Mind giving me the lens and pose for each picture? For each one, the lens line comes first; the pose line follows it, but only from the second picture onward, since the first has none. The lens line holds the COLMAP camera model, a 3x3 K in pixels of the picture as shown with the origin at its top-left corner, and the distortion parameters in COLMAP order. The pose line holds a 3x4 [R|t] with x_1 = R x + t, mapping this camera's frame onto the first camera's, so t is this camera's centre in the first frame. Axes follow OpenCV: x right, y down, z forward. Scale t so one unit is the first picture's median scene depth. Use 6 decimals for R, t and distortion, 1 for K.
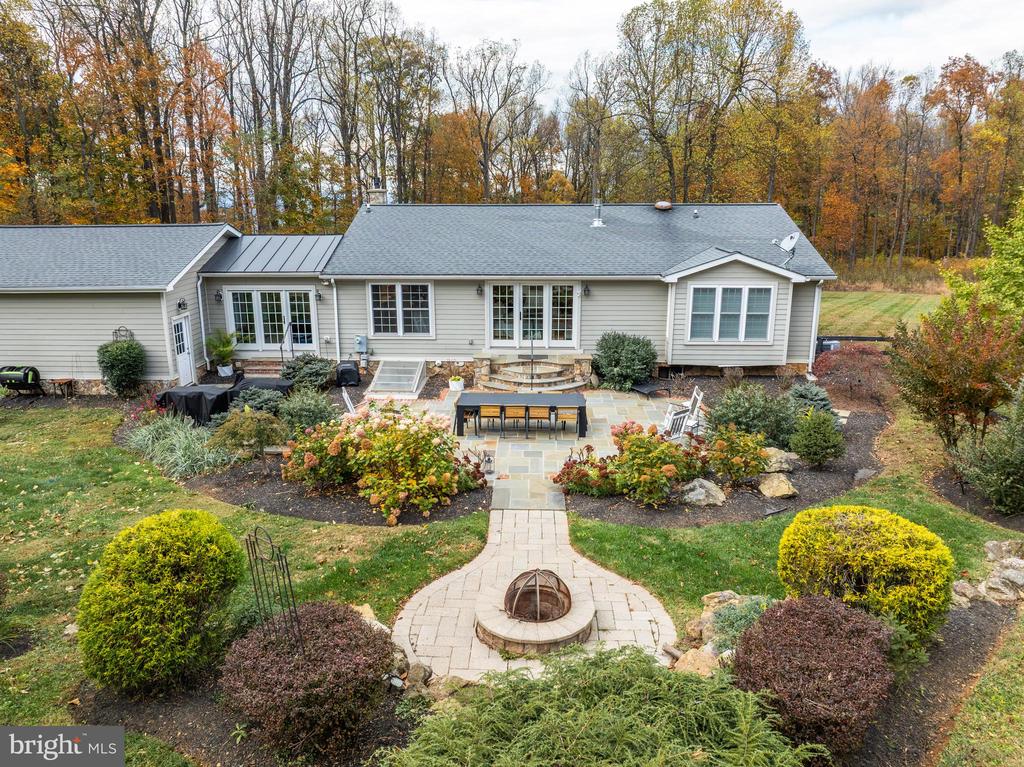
lens RADIAL K [[693.2, 0, 513.0], [0, 693.2, 418.5], [0, 0, 1]] dist [-0.013920, -0.021865]
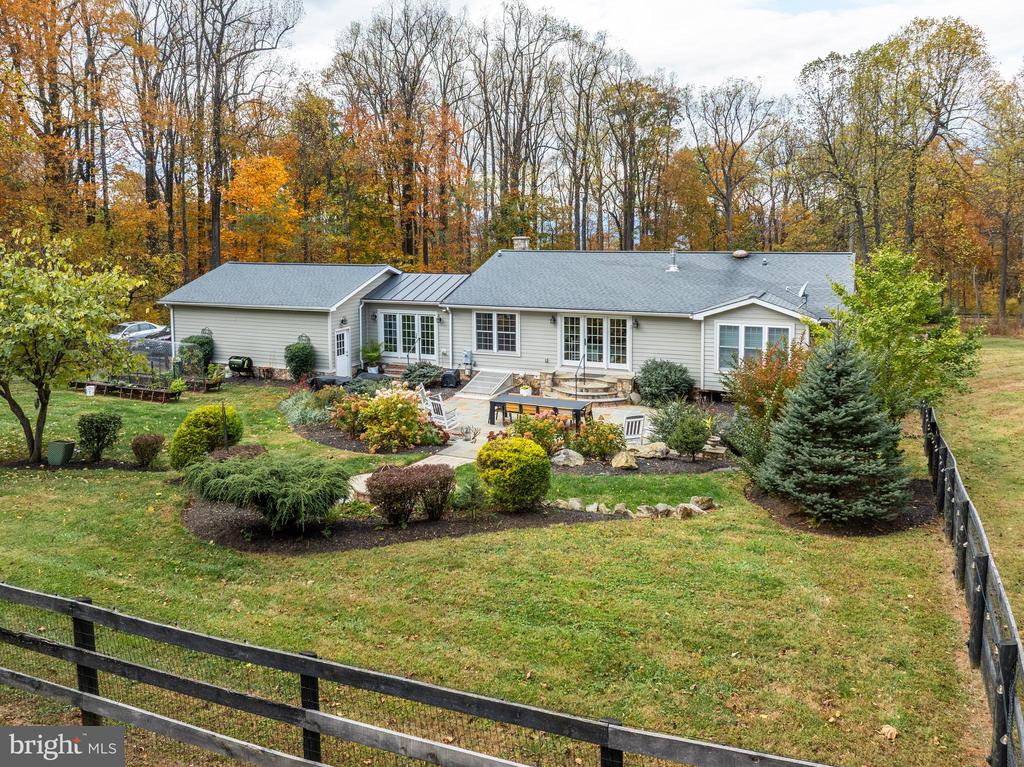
lens RADIAL K [[724.7, 0, 512.0], [0, 724.7, 383.5], [0, 0, 1]] dist [-0.032811, -0.006906]
pose [[0.938708, 0.070157, -0.337498, 0.338427], [-0.102583, 0.991566, -0.079201, 0.042608], [0.329095, 0.108968, 0.937989, -0.255263]]
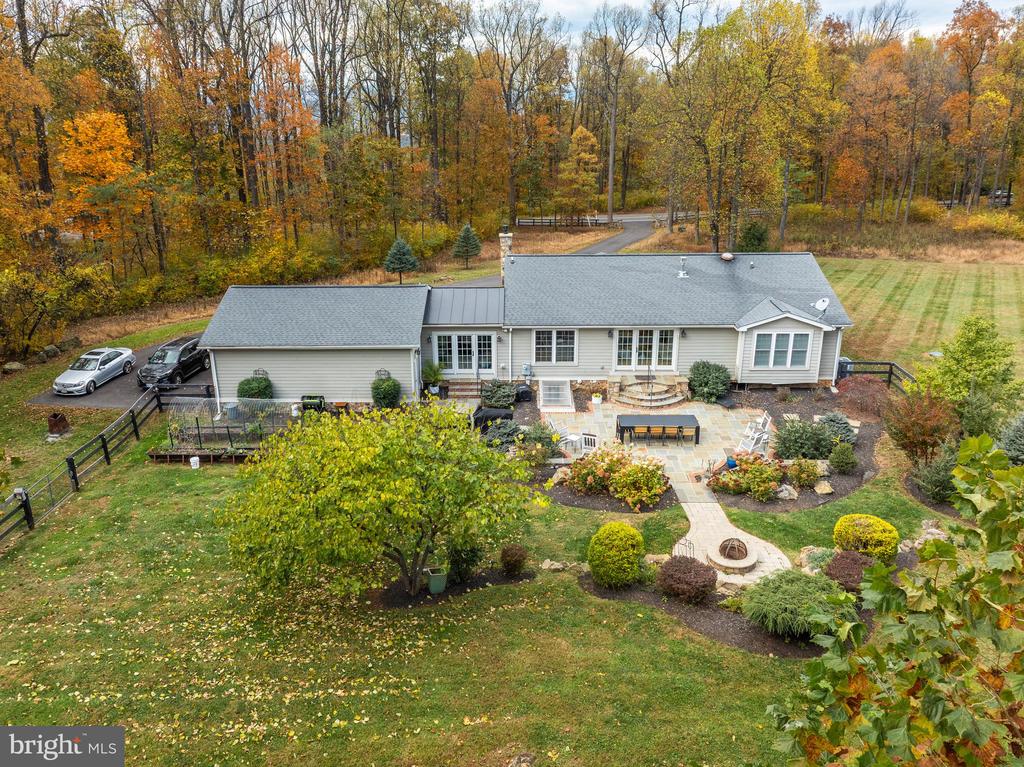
lens RADIAL K [[691.0, 0, 511.6], [0, 691.0, 397.5], [0, 0, 1]] dist [-0.027992, 0.000823]
pose [[0.999806, -0.015914, -0.011572, -0.245789], [0.016705, 0.997278, 0.071818, -0.161097], [0.010398, -0.071998, 0.997351, -0.482201]]
